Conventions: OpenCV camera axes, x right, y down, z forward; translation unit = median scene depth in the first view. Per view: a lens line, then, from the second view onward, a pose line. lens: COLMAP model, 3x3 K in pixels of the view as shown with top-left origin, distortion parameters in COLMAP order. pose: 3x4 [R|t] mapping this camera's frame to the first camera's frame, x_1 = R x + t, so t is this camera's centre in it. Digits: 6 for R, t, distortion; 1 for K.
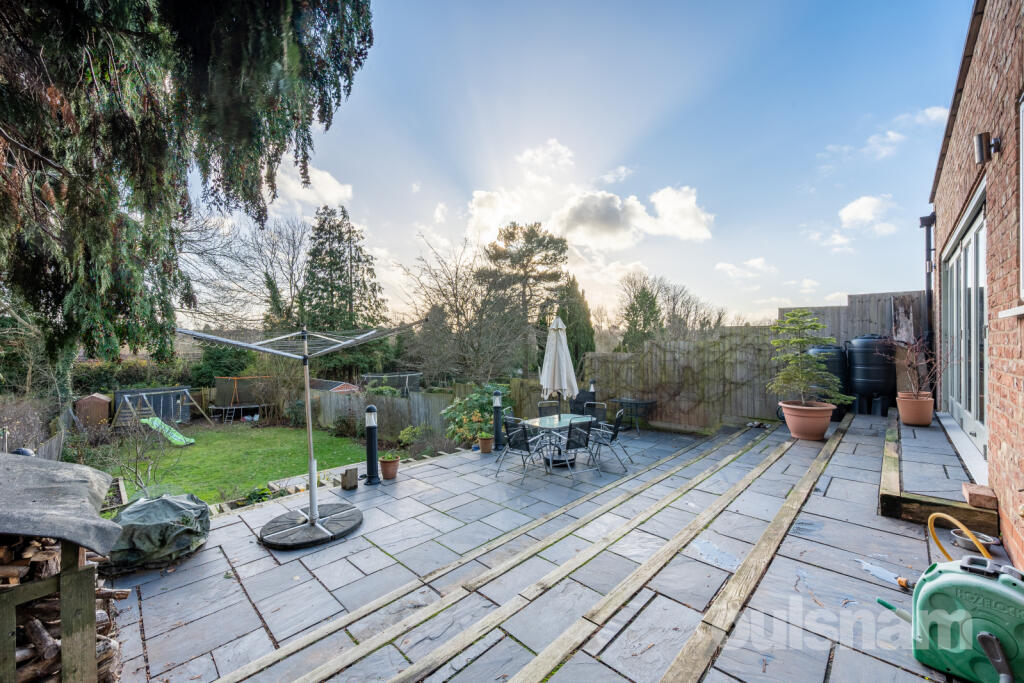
lens RADIAL K [[400.6, 0, 513.5], [0, 400.6, 345.1], [0, 0, 1]] dist [0.002180, 0.000418]
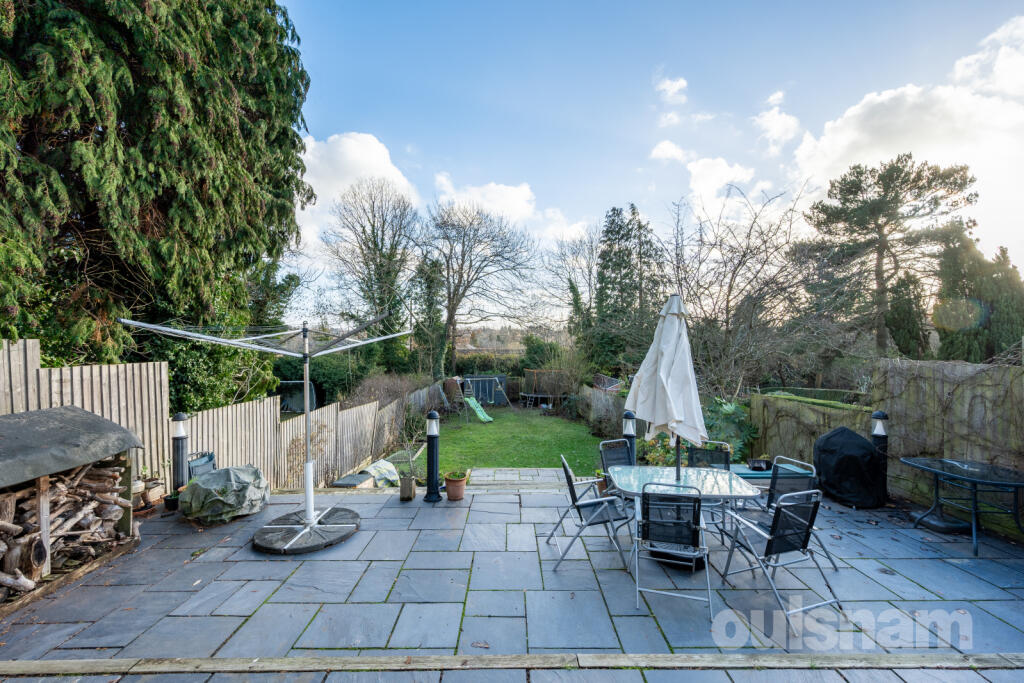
lens RADIAL K [[400.6, 0, 514.9], [0, 400.6, 340.9], [0, 0, 1]] dist [0.002180, 0.000418]
pose [[0.702735, 0.000430, -0.711451, 0.082674], [-0.004866, 0.999979, -0.004202, -0.000397], [0.711435, 0.006415, 0.702723, 0.103919]]
